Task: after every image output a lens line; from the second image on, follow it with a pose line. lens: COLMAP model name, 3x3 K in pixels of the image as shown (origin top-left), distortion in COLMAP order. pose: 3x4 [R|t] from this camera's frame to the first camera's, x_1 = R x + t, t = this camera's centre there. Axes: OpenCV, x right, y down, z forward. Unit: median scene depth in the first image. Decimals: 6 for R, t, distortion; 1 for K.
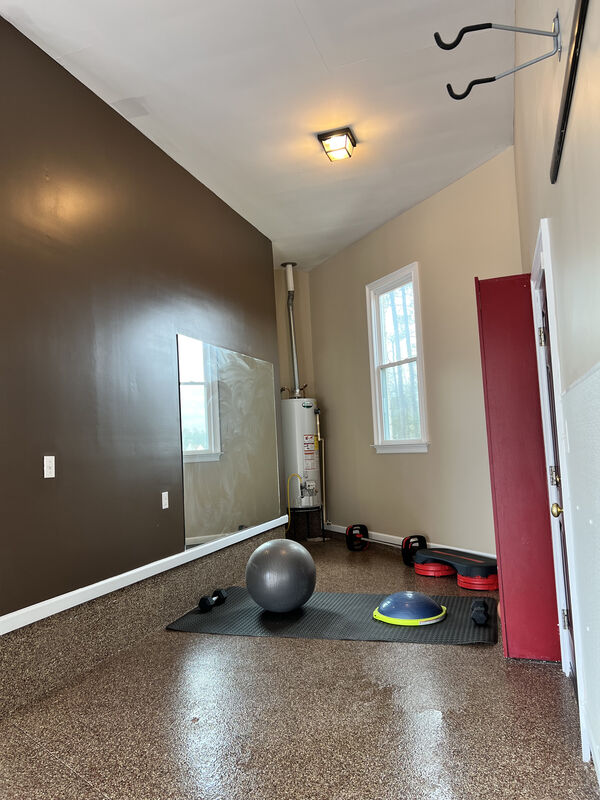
lens RADIAL K [[607.7, 0, 298.9], [0, 607.7, 402.7], [0, 0, 1]] dist [0.045827, -0.034992]
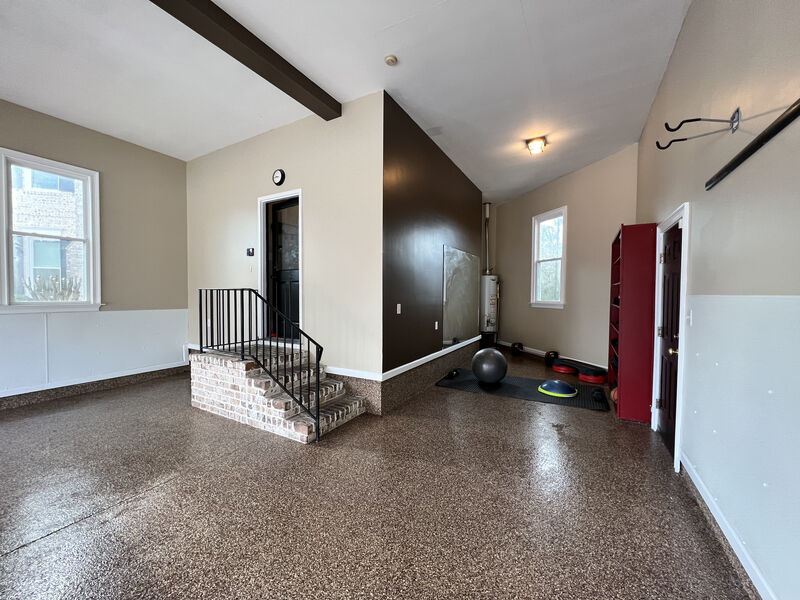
lens RADIAL K [[320.4, 0, 402.1], [0, 320.4, 301.7], [0, 0, 1]] dist [0.001094, 0.000426]
pose [[0.981366, 0.062853, -0.181576, -0.110616], [-0.044617, 0.993698, 0.102831, -0.022872], [0.186895, -0.092814, 0.977986, -0.070024]]
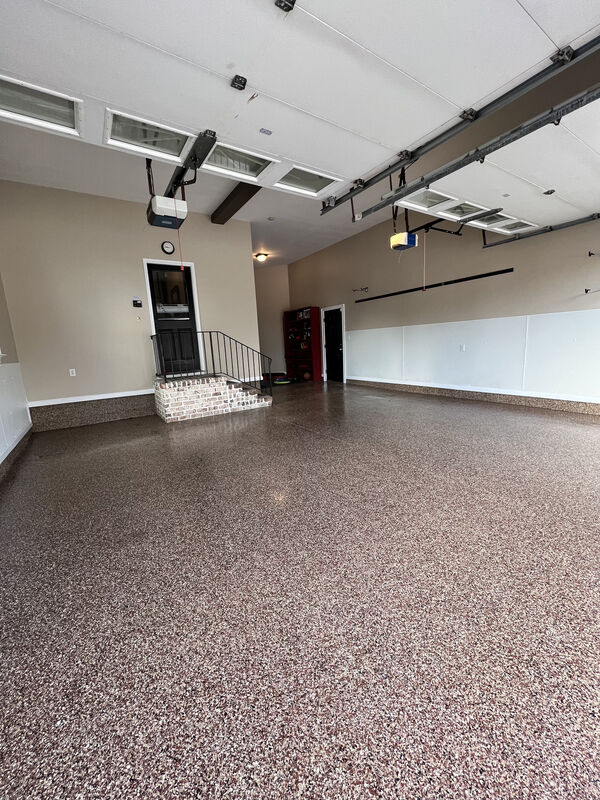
lens RADIAL K [[320.4, 0, 302.0], [0, 320.4, 396.7], [0, 0, 1]] dist [0.001094, 0.000426]
pose [[0.606660, -0.117178, 0.786278, -1.110530], [-0.032239, 0.984637, 0.171613, 0.045110], [-0.794308, -0.129459, 0.593562, -0.332390]]
